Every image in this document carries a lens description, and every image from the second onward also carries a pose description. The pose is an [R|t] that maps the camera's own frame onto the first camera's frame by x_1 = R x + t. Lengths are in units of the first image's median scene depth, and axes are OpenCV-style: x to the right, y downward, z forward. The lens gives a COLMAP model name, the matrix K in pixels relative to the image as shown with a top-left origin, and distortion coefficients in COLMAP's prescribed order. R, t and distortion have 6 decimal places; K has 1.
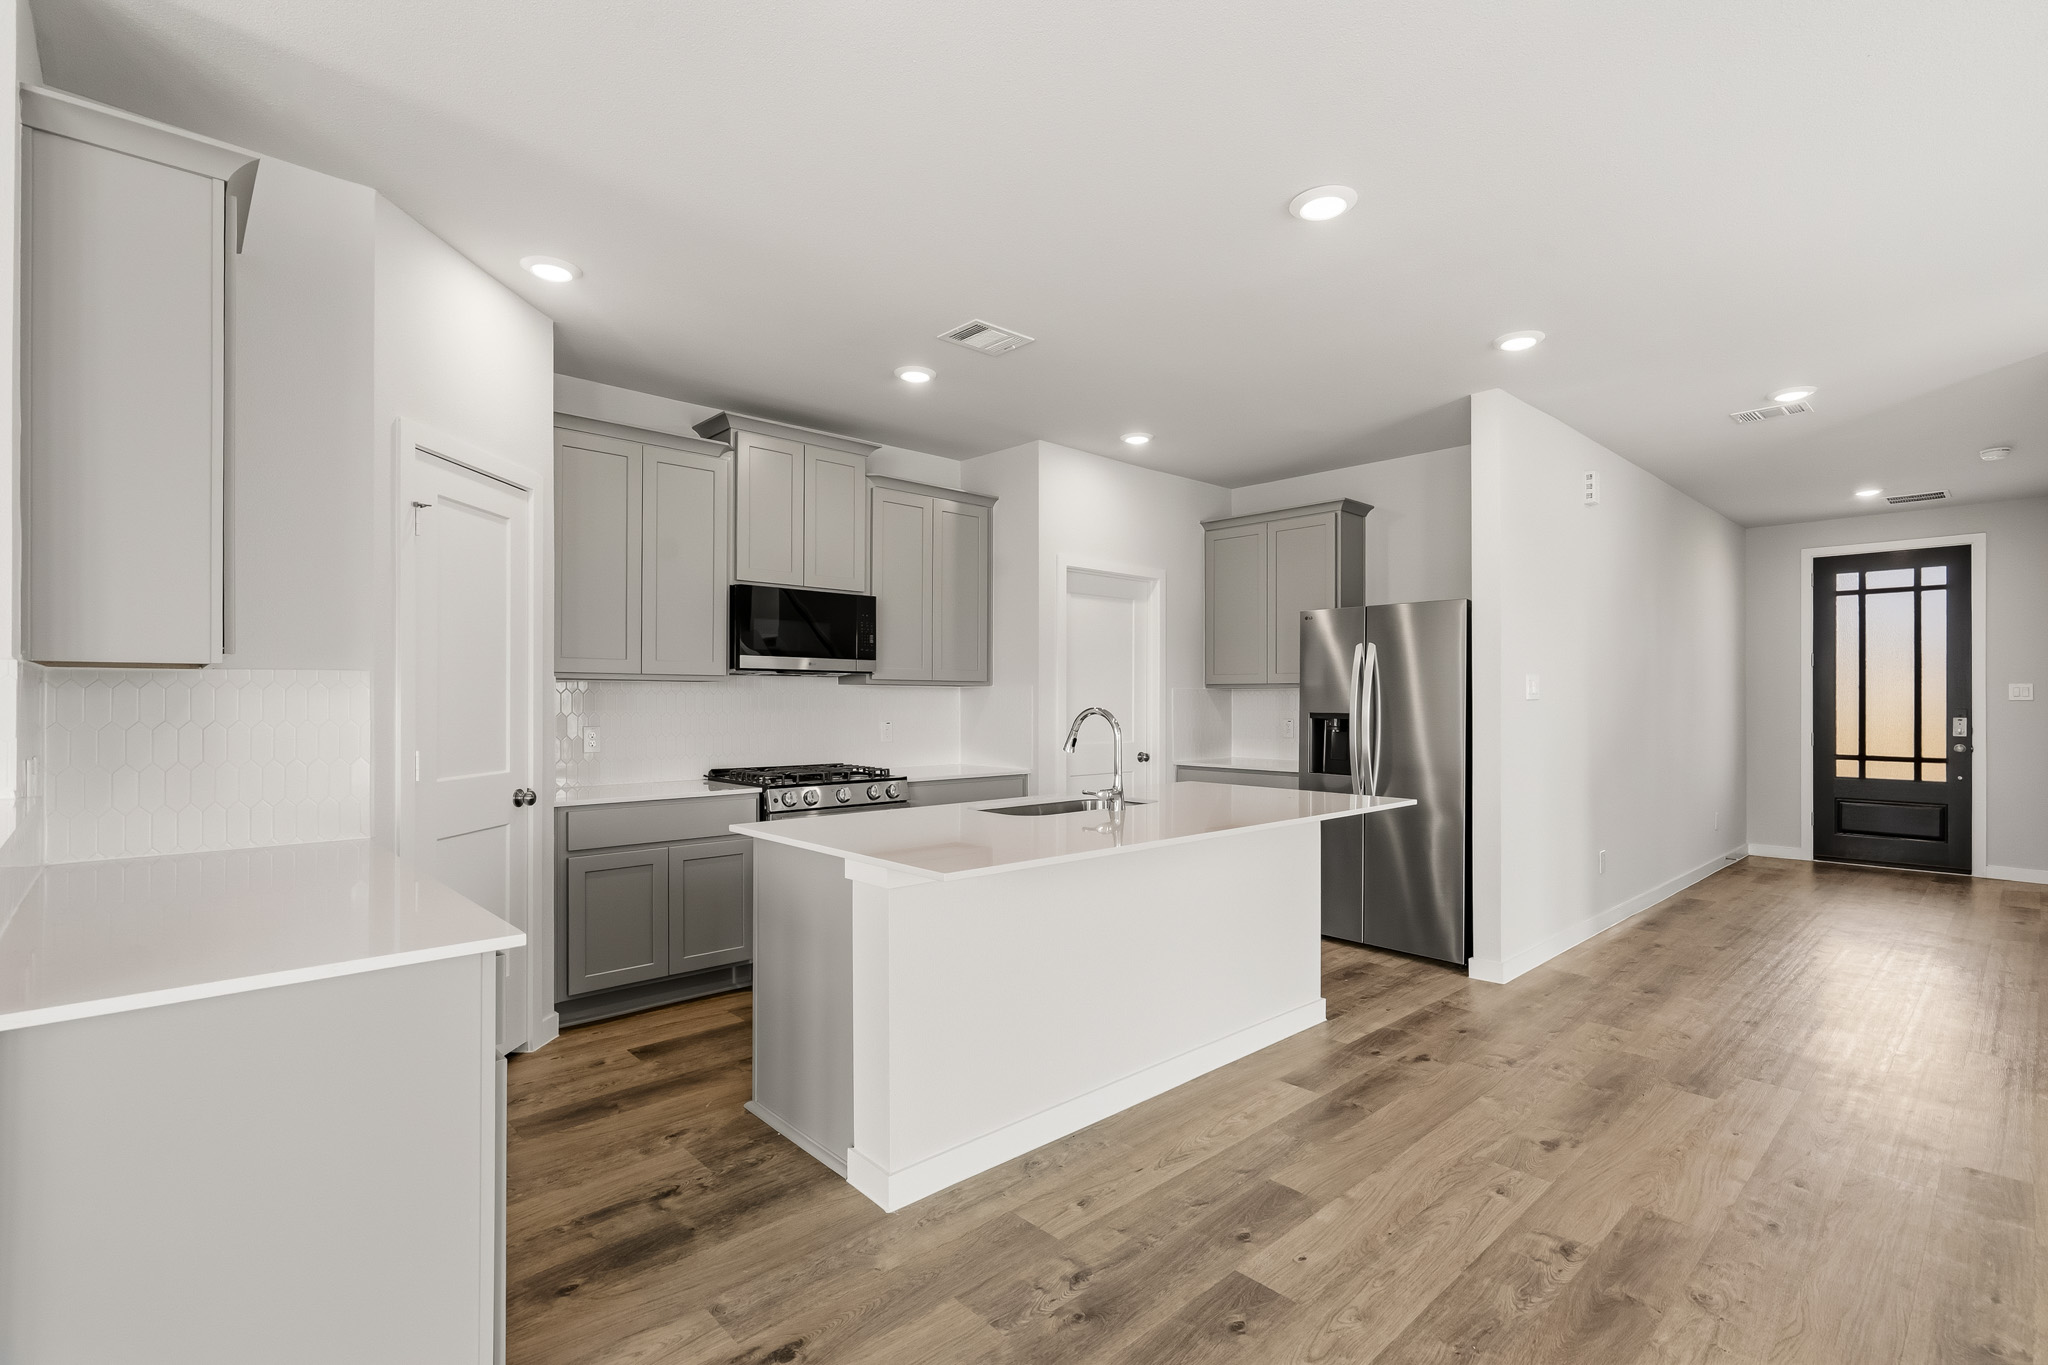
lens RADIAL K [[949.1, 0, 1051.5], [0, 949.1, 696.1], [0, 0, 1]] dist [-0.004602, 0.002265]
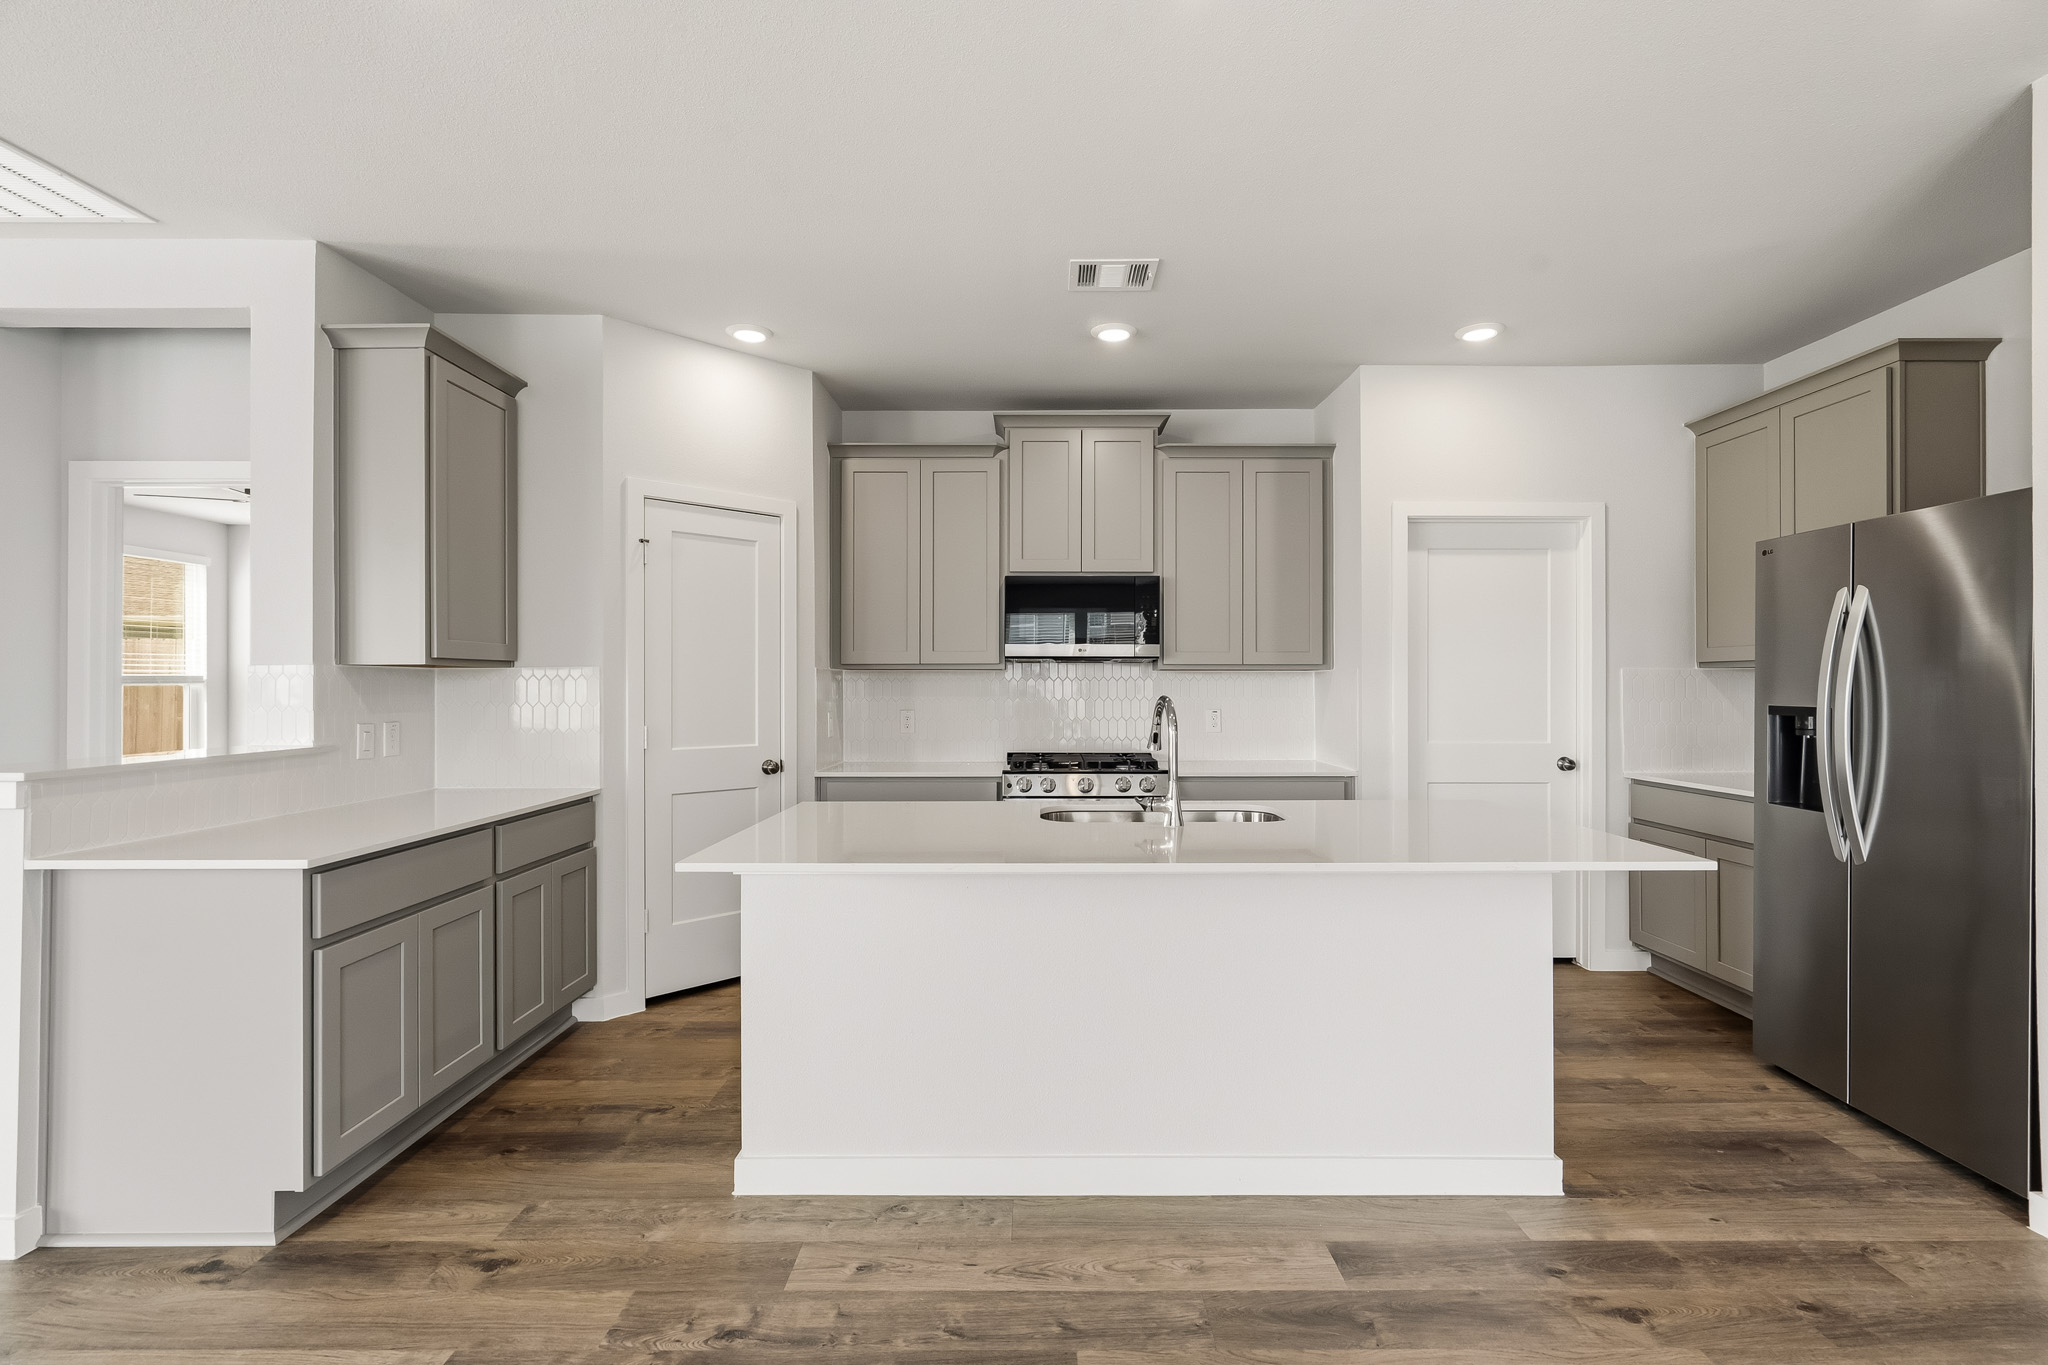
lens RADIAL K [[949.1, 0, 1062.9], [0, 949.1, 683.6], [0, 0, 1]] dist [-0.004602, 0.002265]
pose [[0.723562, -0.003294, -0.690251, 0.481959], [0.004819, 0.999988, 0.000280, 0.000744], [0.690242, -0.003528, 0.723570, 0.315896]]
